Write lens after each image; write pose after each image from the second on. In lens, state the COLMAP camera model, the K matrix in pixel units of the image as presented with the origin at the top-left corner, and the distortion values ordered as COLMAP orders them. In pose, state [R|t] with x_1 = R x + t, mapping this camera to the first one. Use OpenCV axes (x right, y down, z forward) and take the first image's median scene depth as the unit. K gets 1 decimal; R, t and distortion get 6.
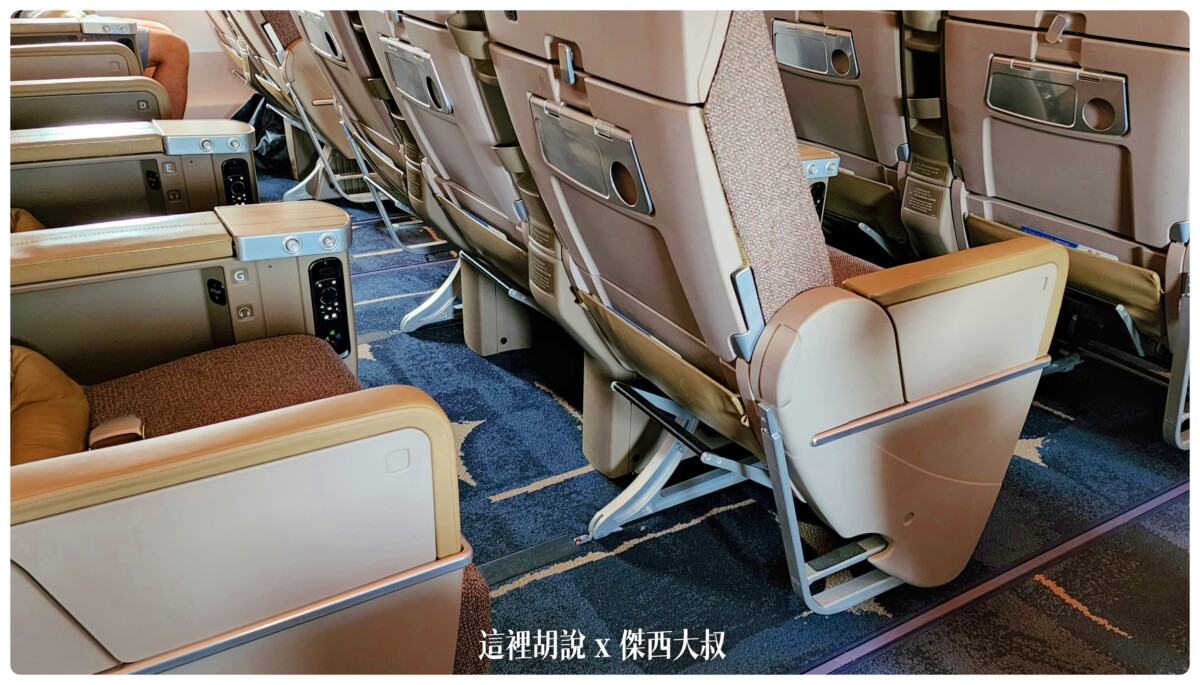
lens RADIAL K [[889.3, 0, 609.5], [0, 889.3, 354.0], [0, 0, 1]] dist [0.097783, -0.108689]
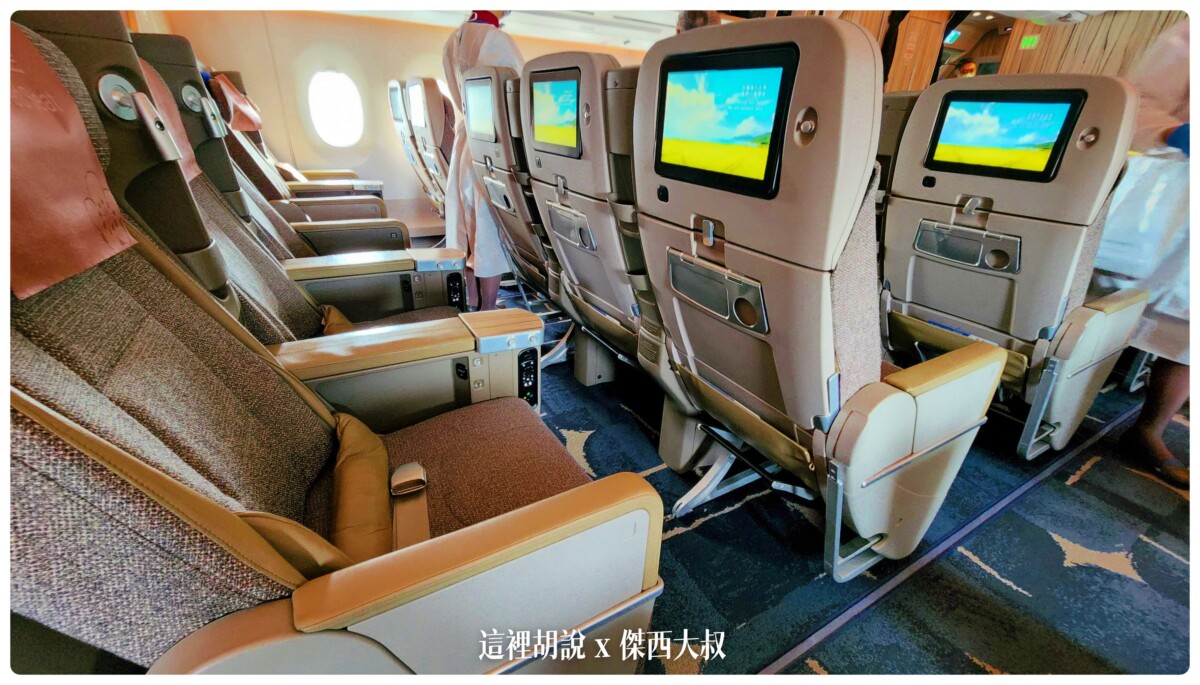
lens RADIAL K [[484.2, 0, 600.8], [0, 484.2, 339.4], [0, 0, 1]] dist [-0.000737, 0.000523]
pose [[0.999774, 0.018934, -0.009685, -0.144931], [-0.019184, 0.999466, -0.026461, -0.080810], [0.009179, 0.026640, 0.999603, 0.130774]]
